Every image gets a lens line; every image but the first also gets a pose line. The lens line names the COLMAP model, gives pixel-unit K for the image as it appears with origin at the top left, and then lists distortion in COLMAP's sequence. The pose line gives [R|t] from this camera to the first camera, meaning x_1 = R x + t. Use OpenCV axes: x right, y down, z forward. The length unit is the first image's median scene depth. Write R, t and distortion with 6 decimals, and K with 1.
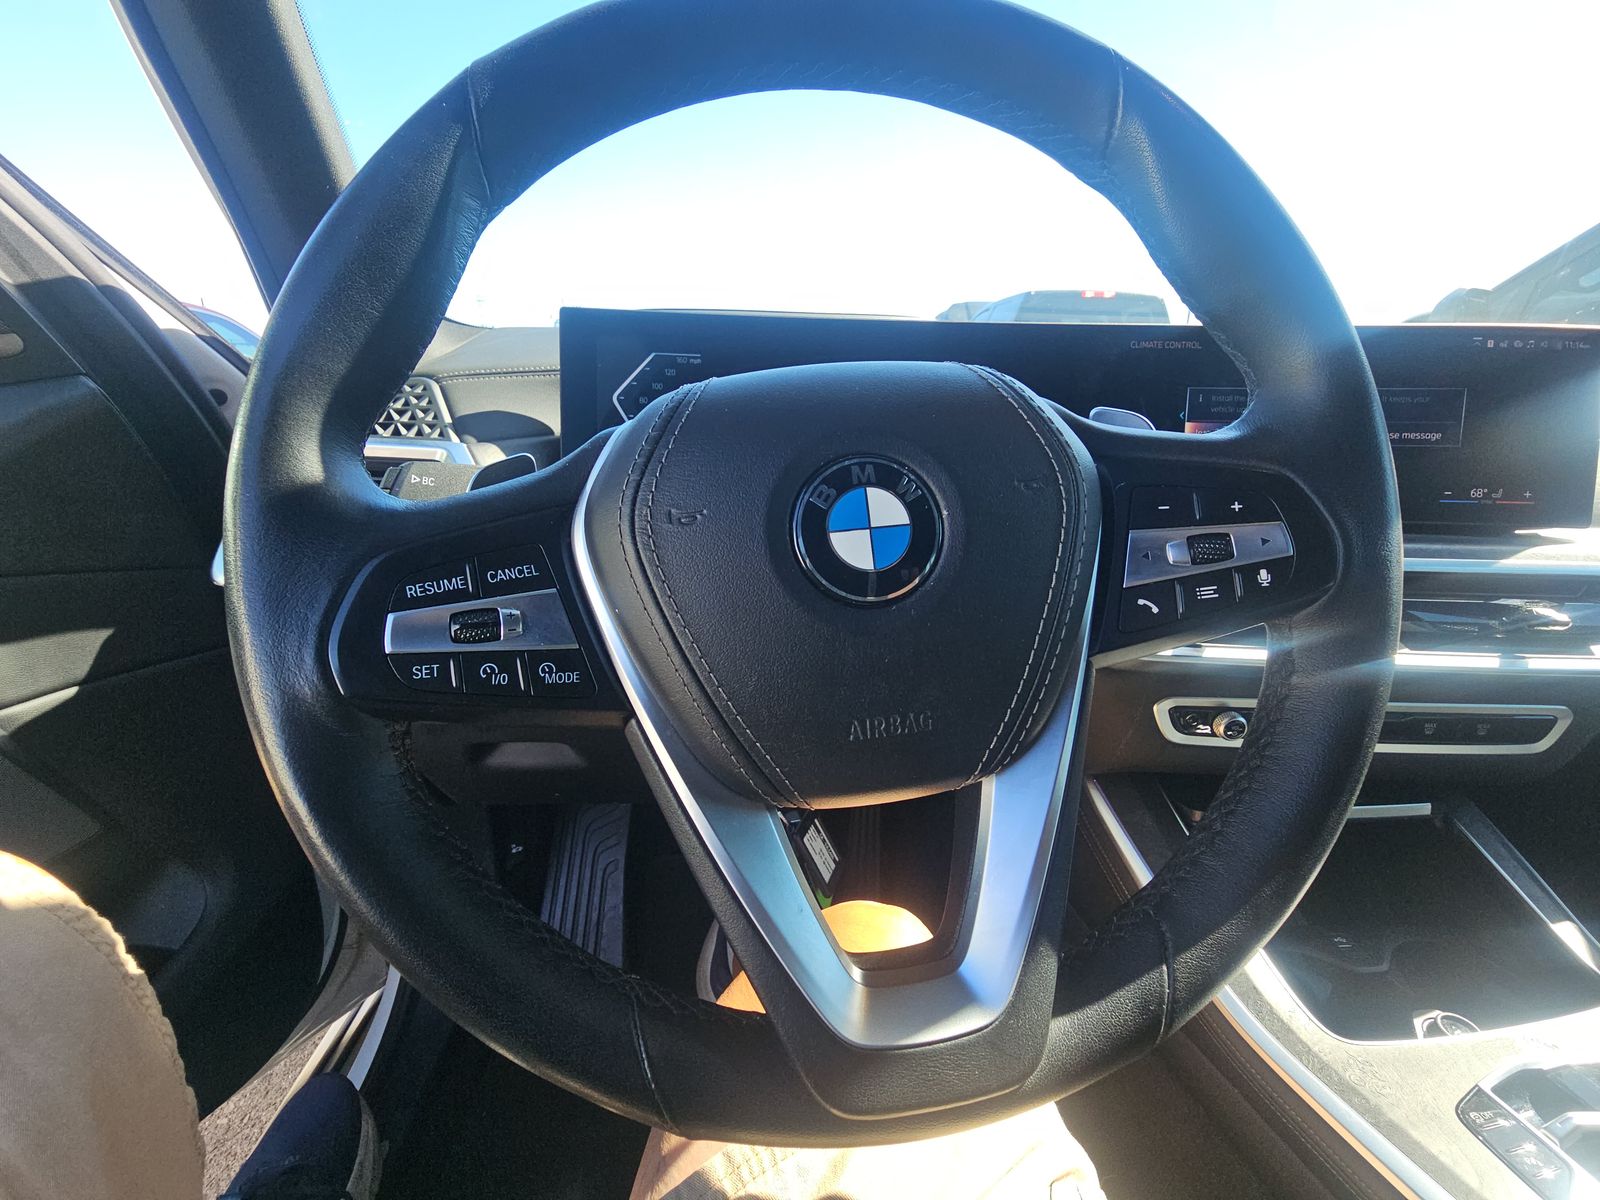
lens RADIAL K [[646.2, 0, 800.0], [0, 646.2, 600.0], [0, 0, 1]] dist [-0.002312, -0.011697]
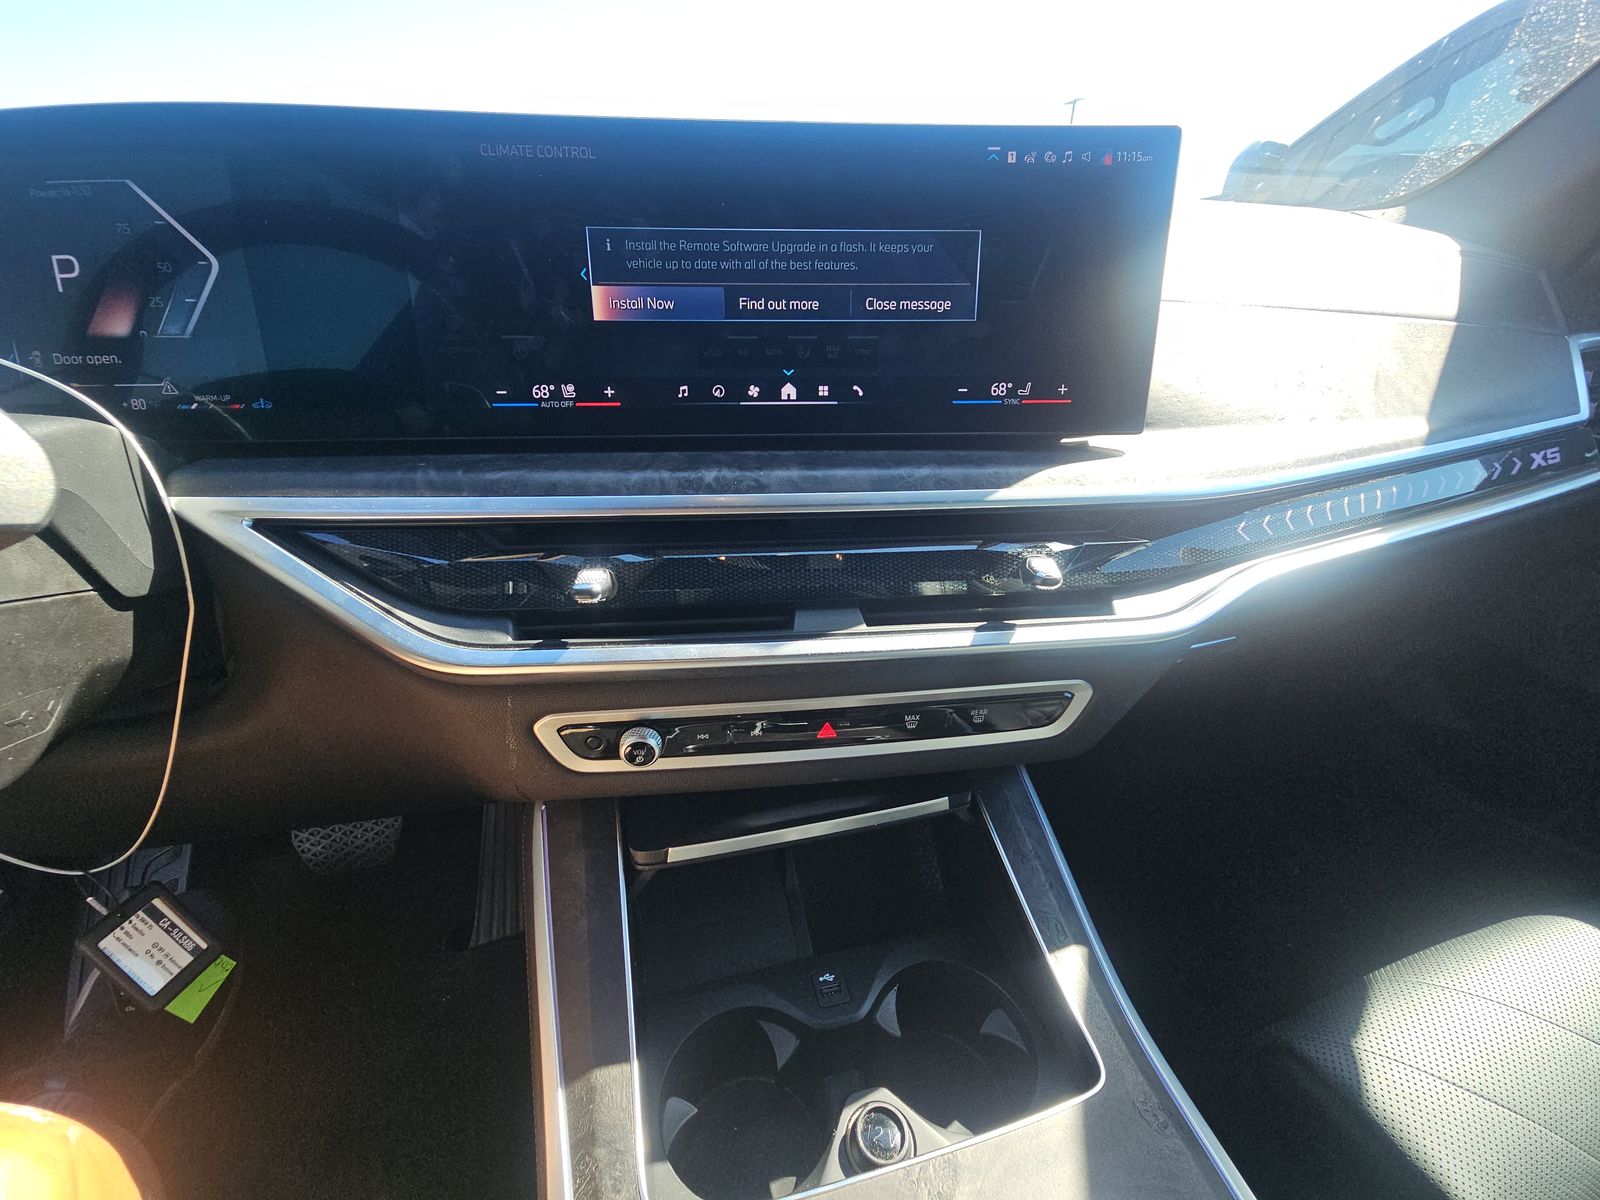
lens RADIAL K [[662.5, 0, 800.0], [0, 662.5, 600.0], [0, 0, 1]] dist [-0.002872, -0.000365]
pose [[0.980820, -0.076744, 0.179170, 0.708850], [0.046134, 0.984511, 0.169146, -0.072504], [-0.189376, -0.157636, 0.969169, 0.286472]]
